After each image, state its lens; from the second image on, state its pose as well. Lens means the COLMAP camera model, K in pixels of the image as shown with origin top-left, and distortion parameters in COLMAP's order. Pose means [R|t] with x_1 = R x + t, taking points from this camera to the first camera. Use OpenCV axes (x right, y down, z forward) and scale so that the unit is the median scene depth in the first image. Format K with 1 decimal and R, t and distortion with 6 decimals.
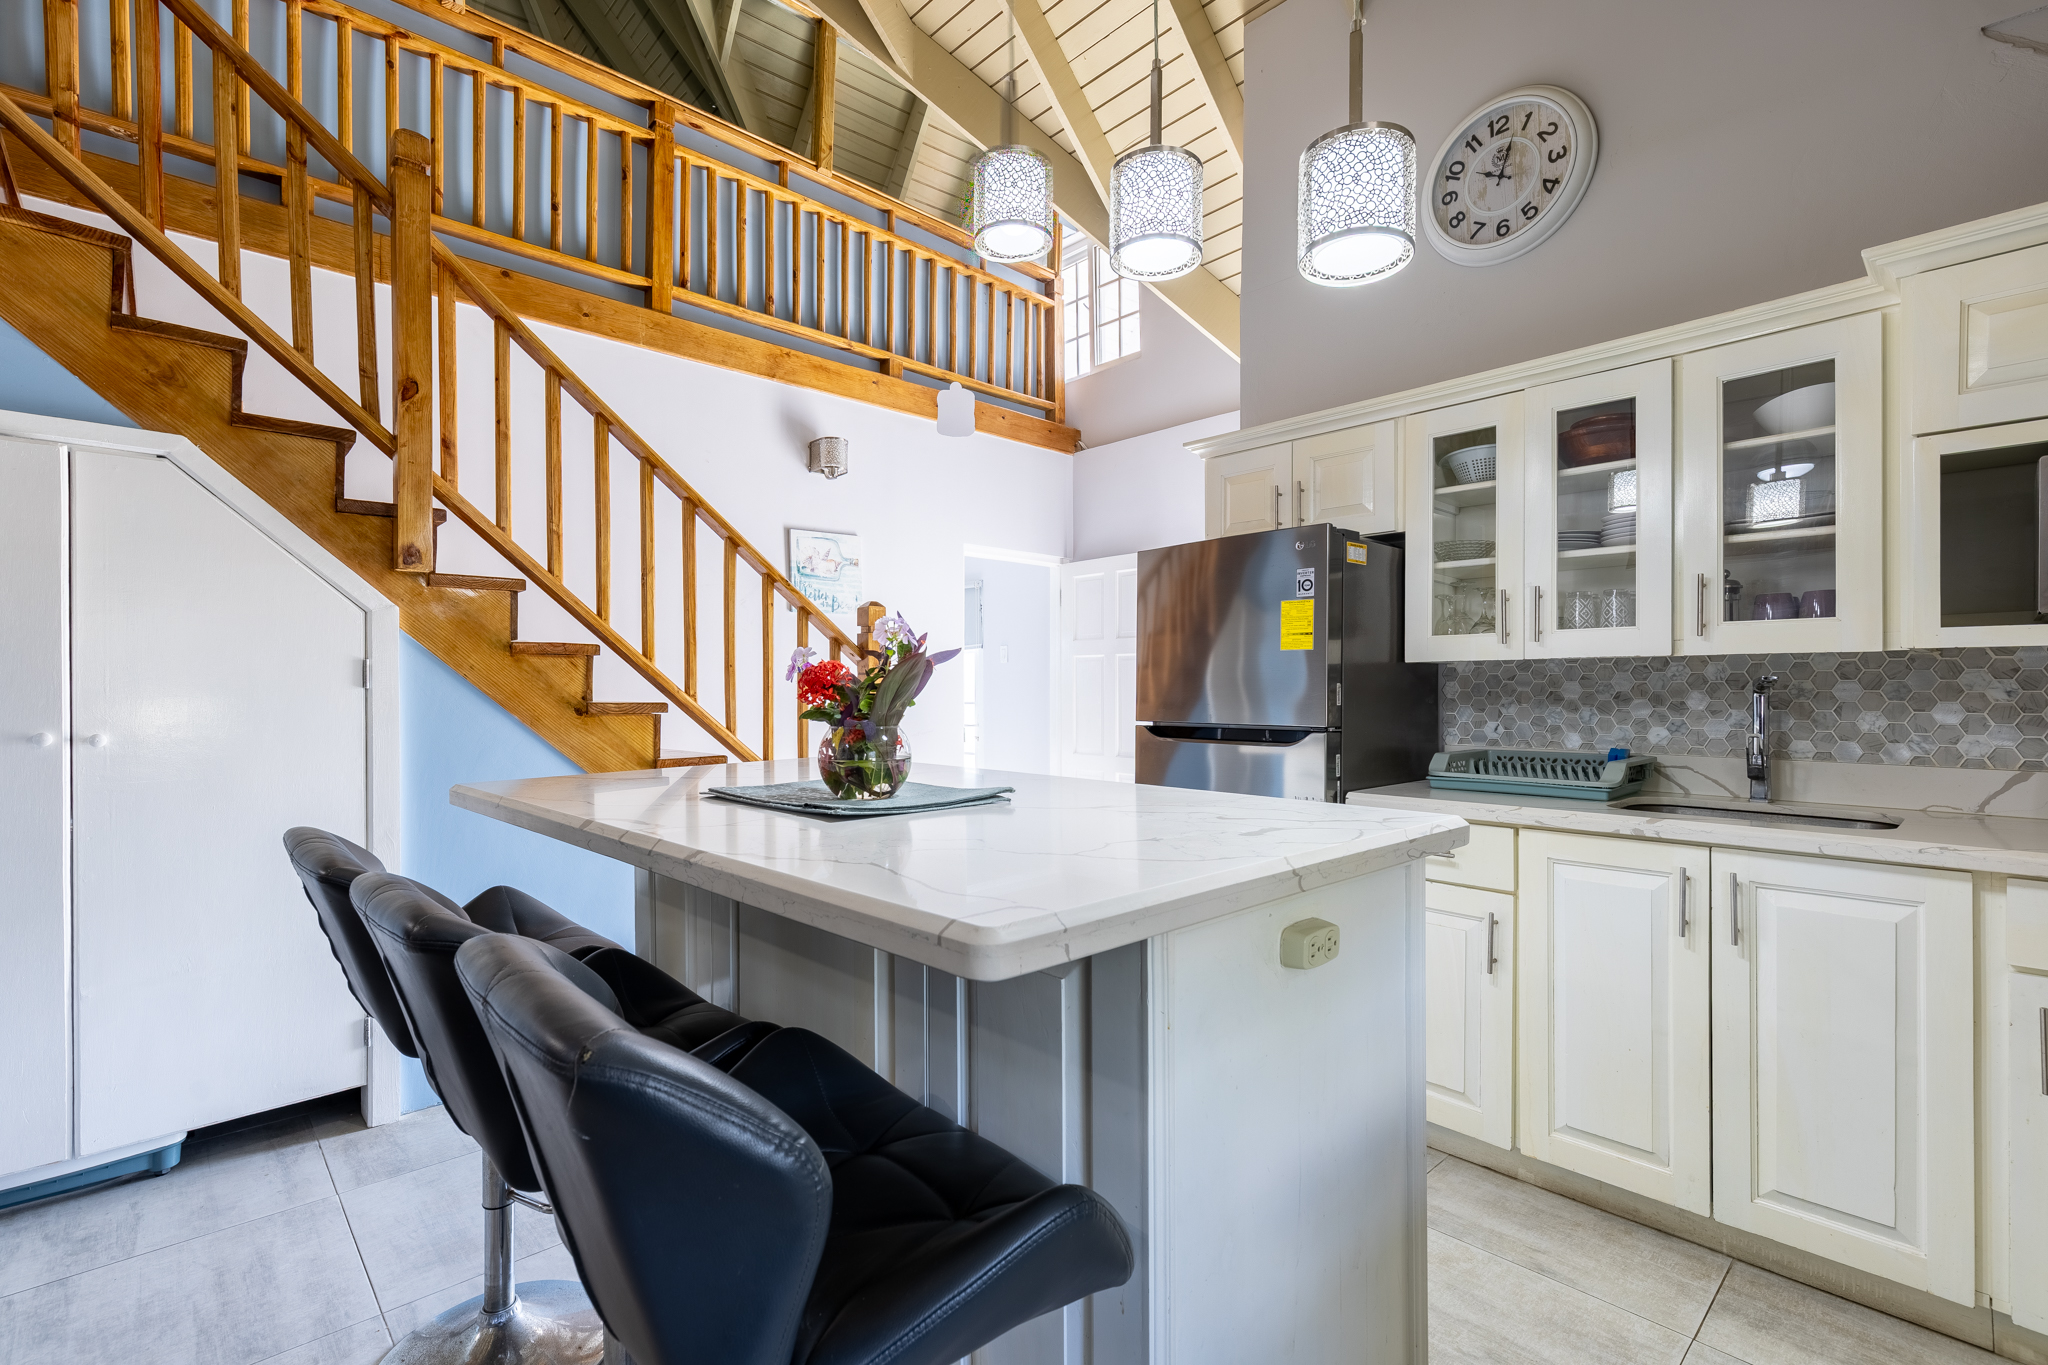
lens RADIAL K [[931.5, 0, 1022.0], [0, 931.5, 688.5], [0, 0, 1]] dist [0.003725, -0.000485]
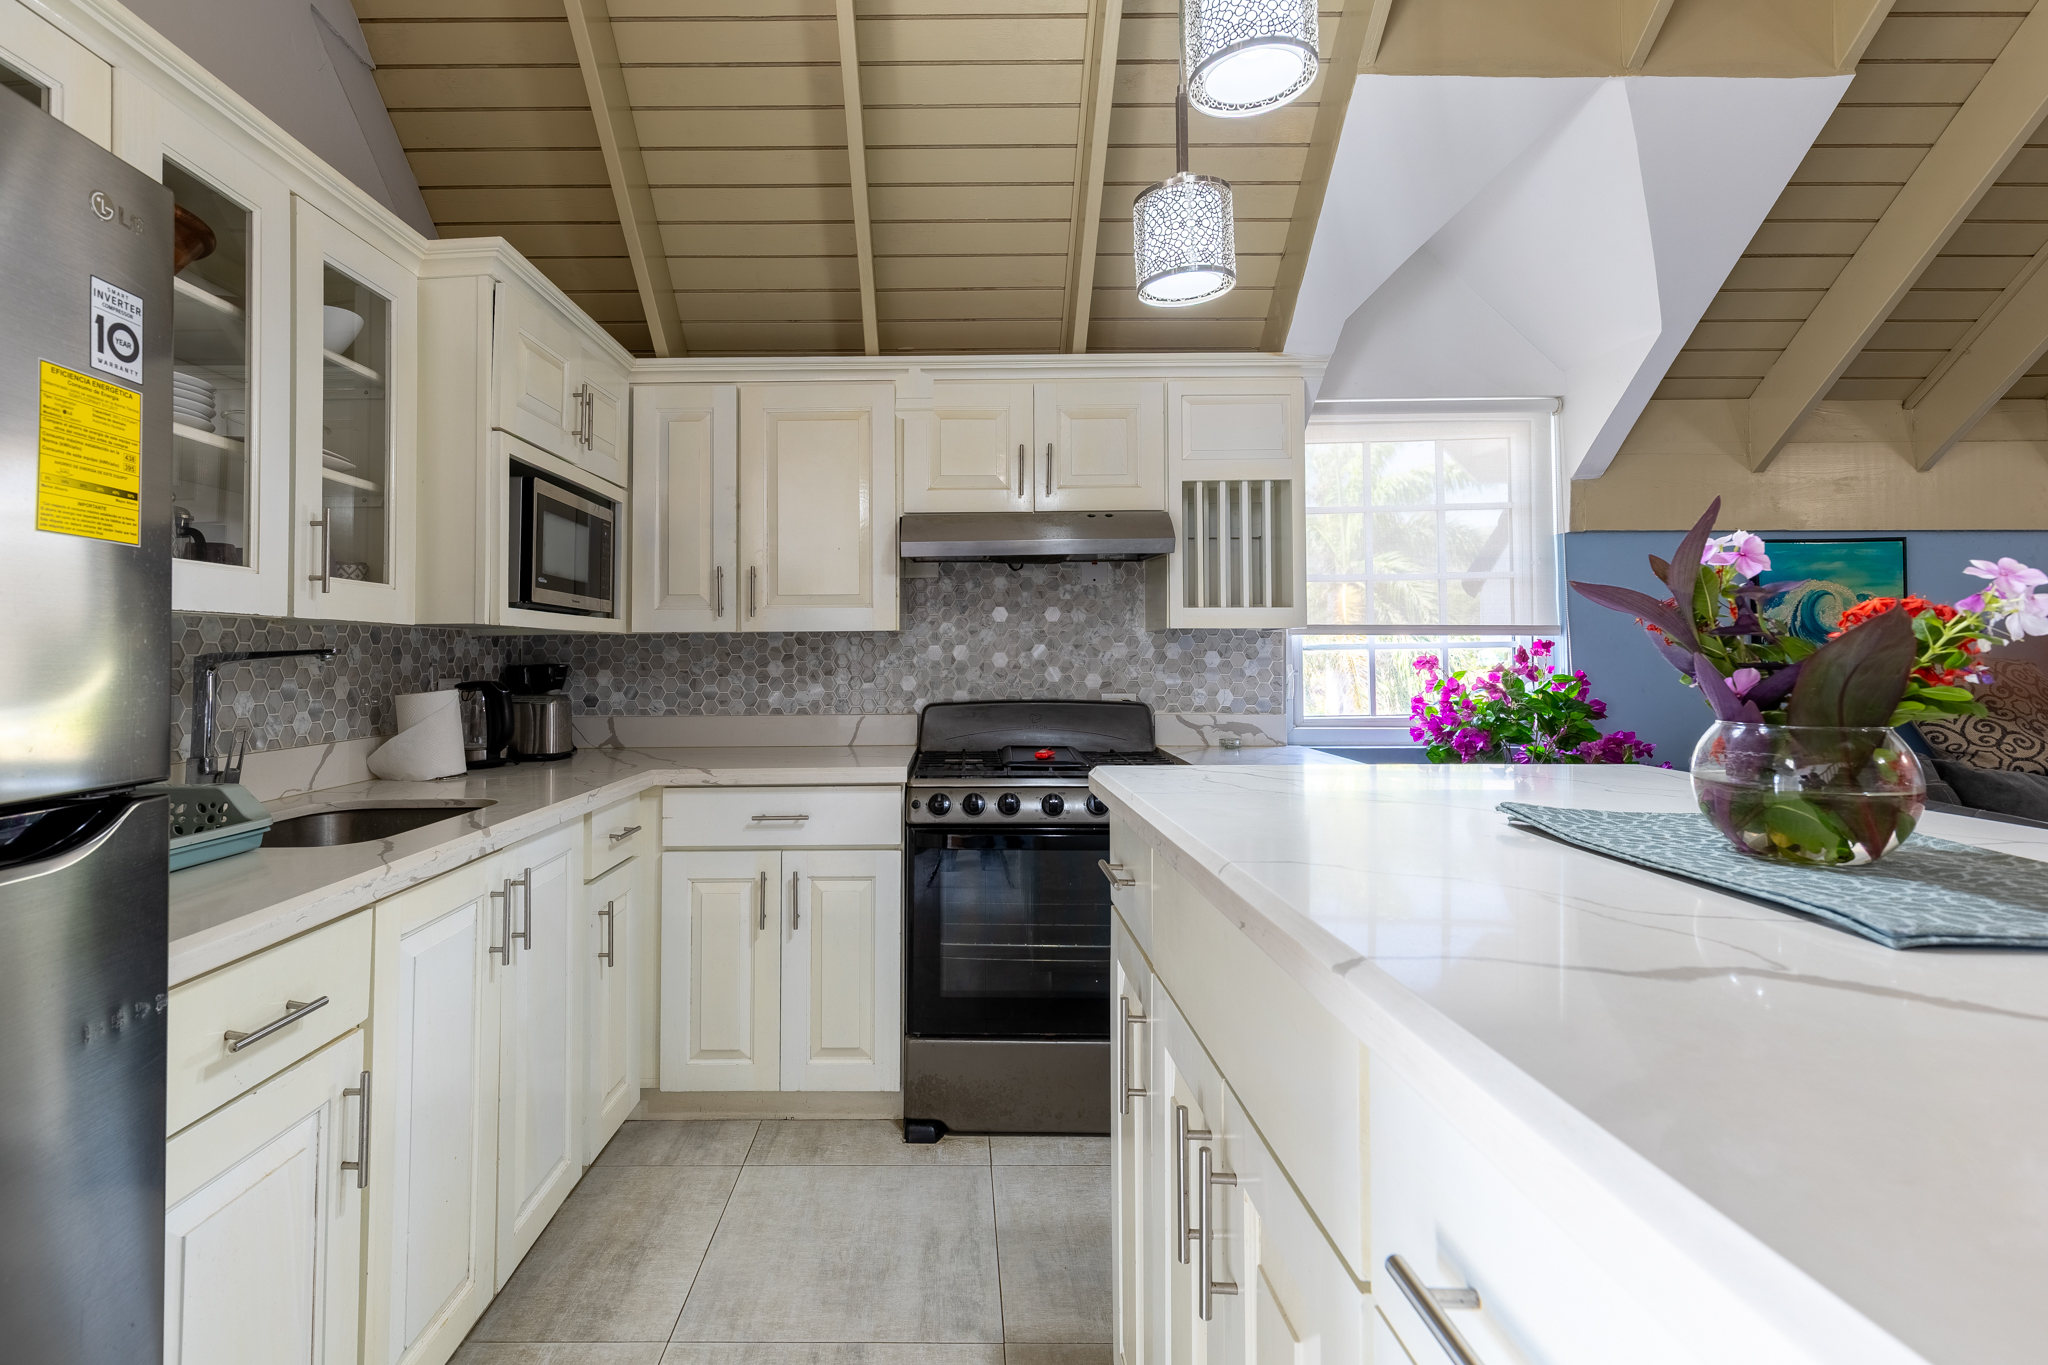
lens RADIAL K [[955.3, 0, 931.2], [0, 955.3, 627.2], [0, 0, 1]] dist [0.002036, -0.001367]
pose [[-0.717793, 0.029057, 0.695650, -0.132037], [0.008956, 0.999431, -0.032505, 0.000046], [-0.696199, -0.017102, -0.717646, 1.143709]]
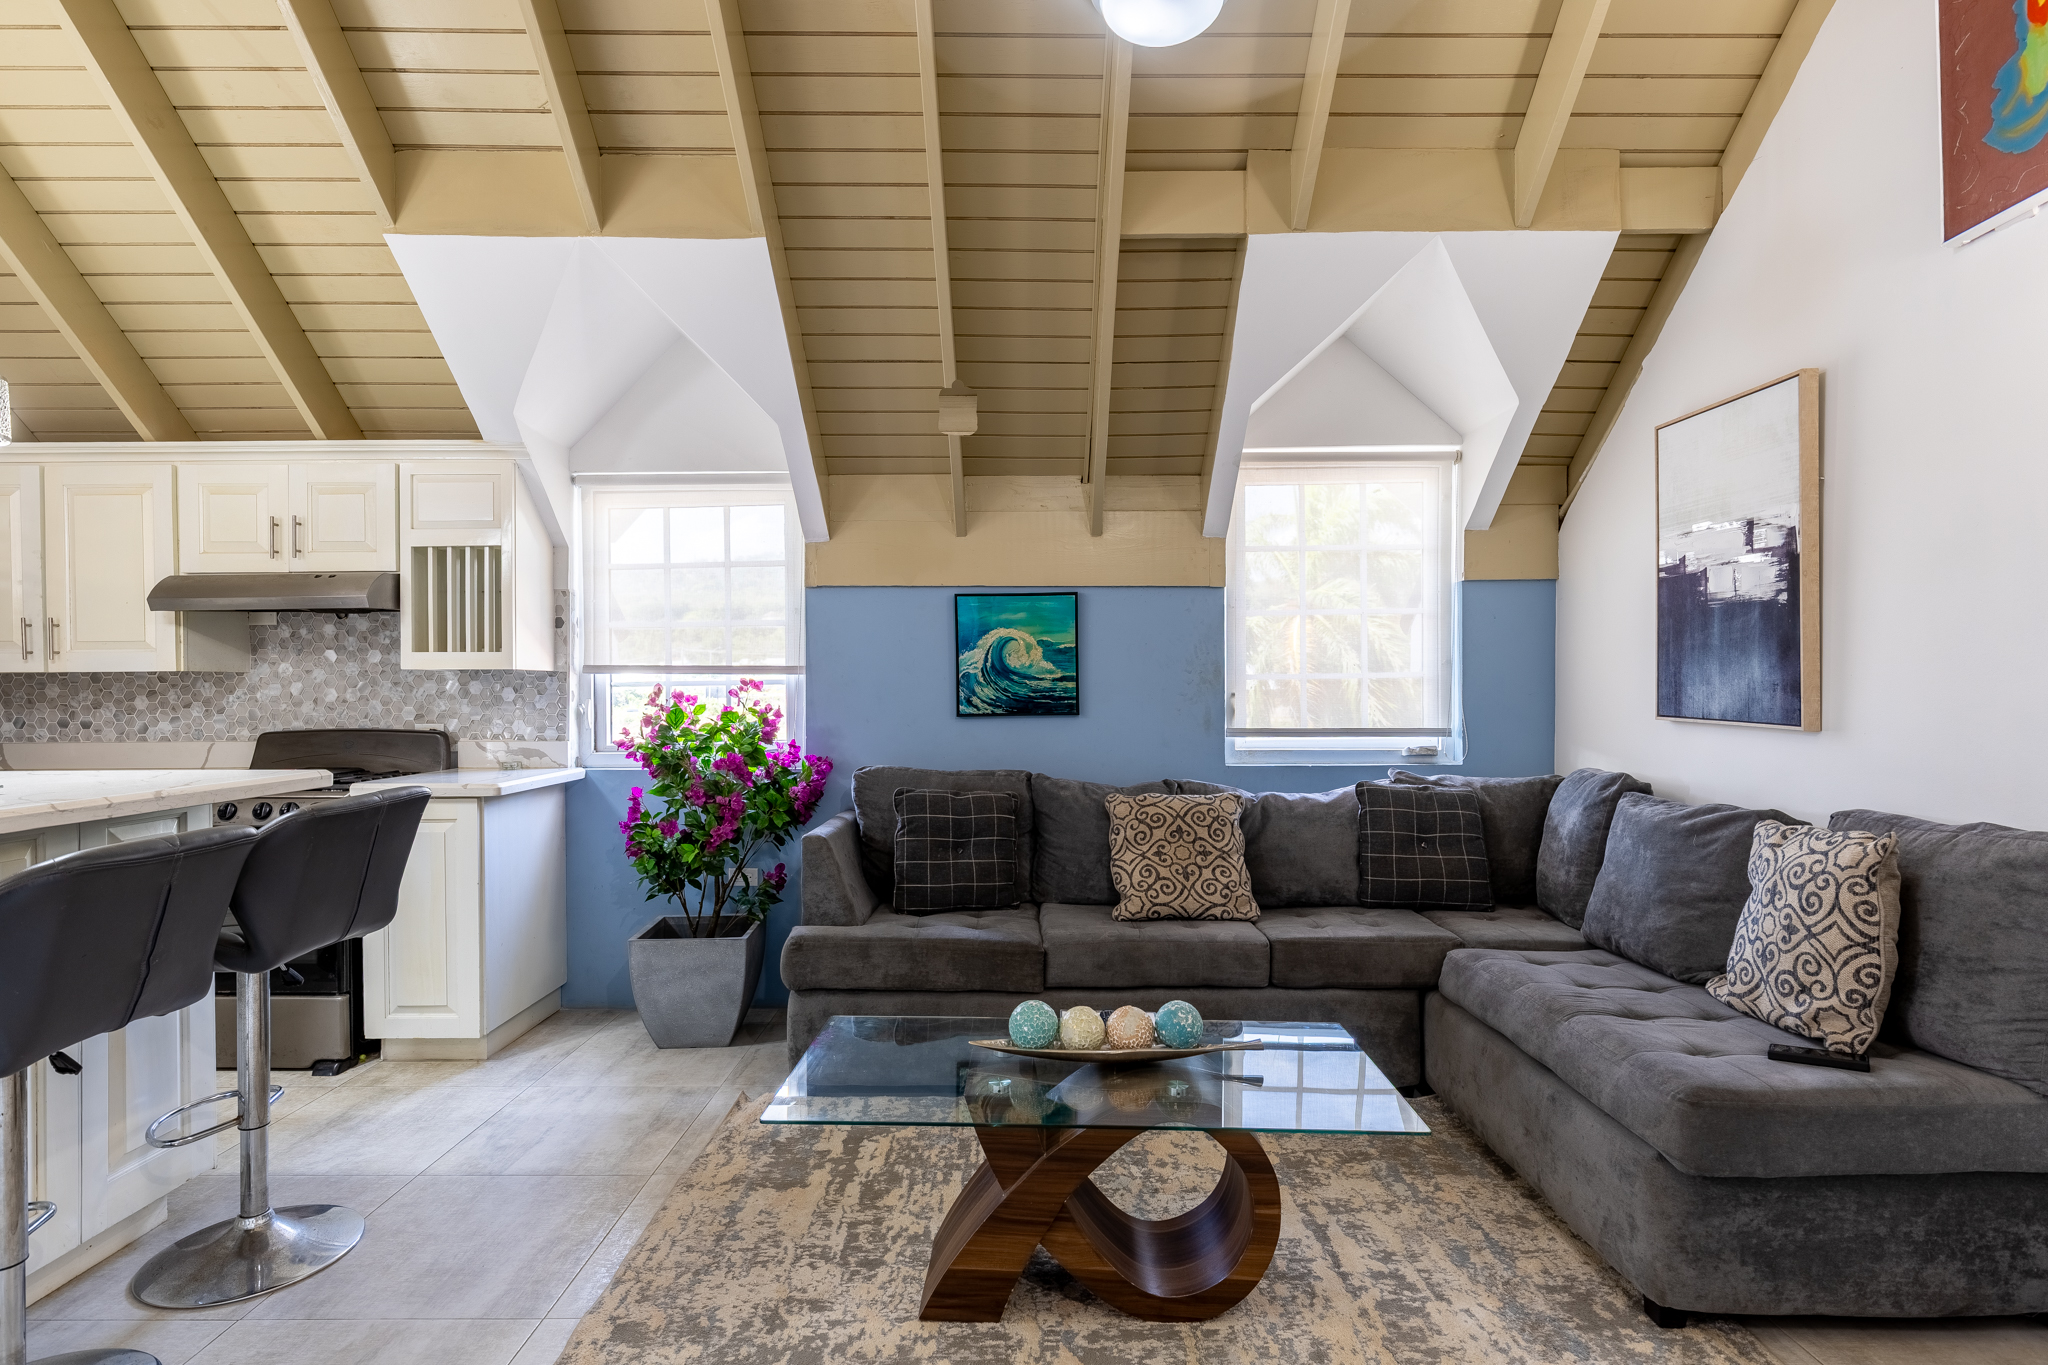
lens RADIAL K [[1041.9, 0, 1017.6], [0, 1041.9, 689.8], [0, 0, 1]] dist [-0.002505, 0.000197]
pose [[-0.724346, 0.006400, 0.689407, -1.269357], [0.008334, 0.999965, -0.000527, 0.004862], [-0.689387, 0.005364, -0.724374, 0.575250]]
